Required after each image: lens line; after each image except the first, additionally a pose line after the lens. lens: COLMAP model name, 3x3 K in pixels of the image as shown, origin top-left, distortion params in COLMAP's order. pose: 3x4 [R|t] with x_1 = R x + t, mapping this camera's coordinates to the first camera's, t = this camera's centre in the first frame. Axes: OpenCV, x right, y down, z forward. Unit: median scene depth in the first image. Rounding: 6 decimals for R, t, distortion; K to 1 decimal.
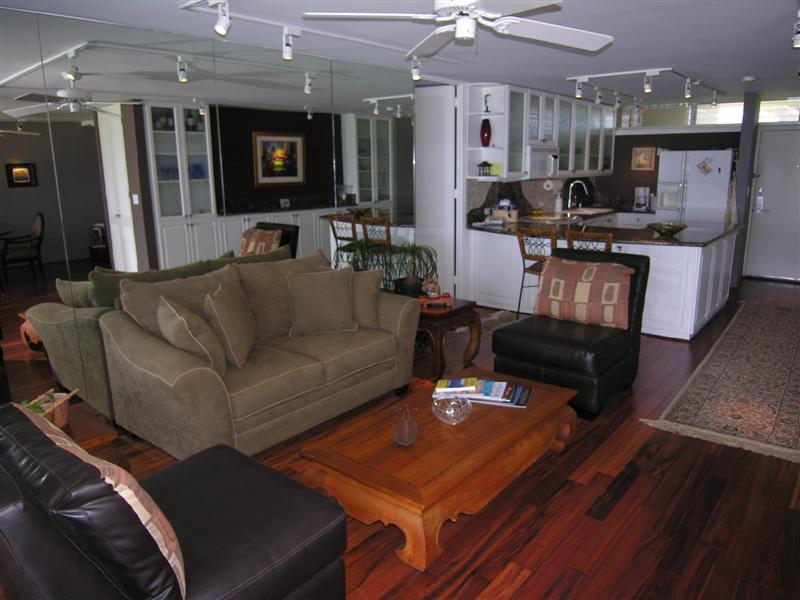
lens RADIAL K [[573.2, 0, 400.0], [0, 573.2, 300.0], [0, 0, 1]] dist [-0.058150, 0.000997]
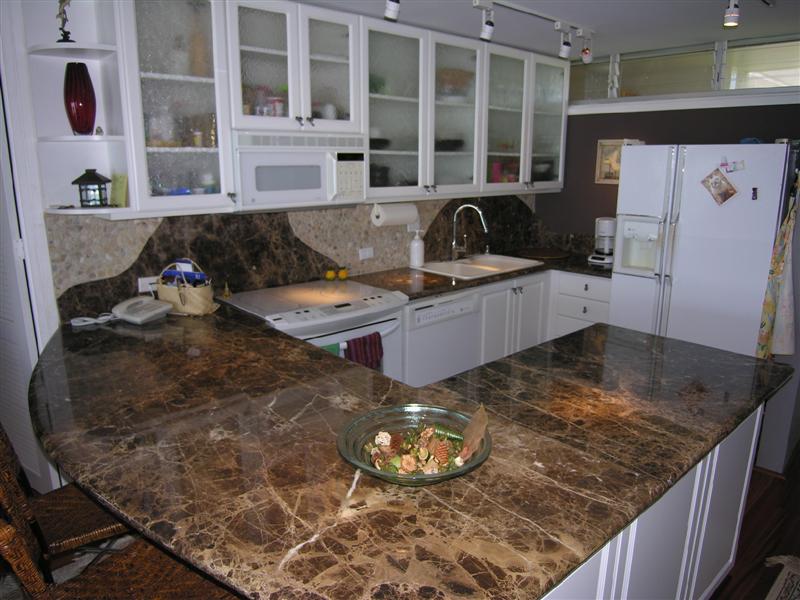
lens RADIAL K [[573.2, 0, 400.0], [0, 573.2, 300.0], [0, 0, 1]] dist [-0.058150, 0.000997]
pose [[0.989479, 0.047515, -0.136649, 0.364984], [-0.046636, 0.998866, 0.009631, -0.142298], [0.136952, -0.003157, 0.990573, 0.548737]]
